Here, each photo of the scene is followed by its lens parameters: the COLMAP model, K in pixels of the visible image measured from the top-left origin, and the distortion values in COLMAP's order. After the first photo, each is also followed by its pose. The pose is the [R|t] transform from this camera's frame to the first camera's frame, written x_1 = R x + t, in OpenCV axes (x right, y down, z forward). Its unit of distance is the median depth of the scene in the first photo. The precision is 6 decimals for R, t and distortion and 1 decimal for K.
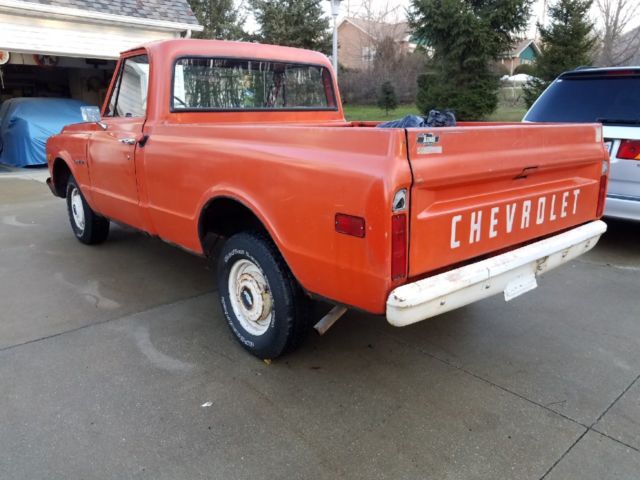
lens RADIAL K [[525.0, 0, 320.3], [0, 525.0, 224.7], [0, 0, 1]] dist [0.007487, 0.002050]
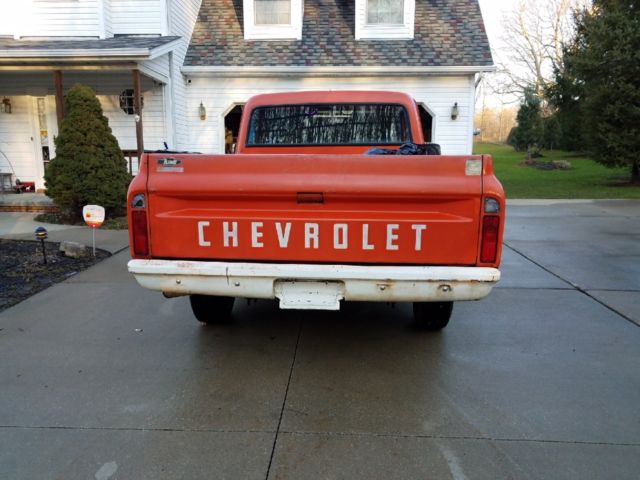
lens RADIAL K [[533.2, 0, 320.0], [0, 533.2, 240.0], [0, 0, 1]] dist [0.070609, -0.100337]
pose [[0.685286, 0.118576, -0.718557, 1.341590], [-0.154030, 0.987935, 0.016131, -0.034713], [0.711800, 0.099625, 0.695281, 0.261242]]
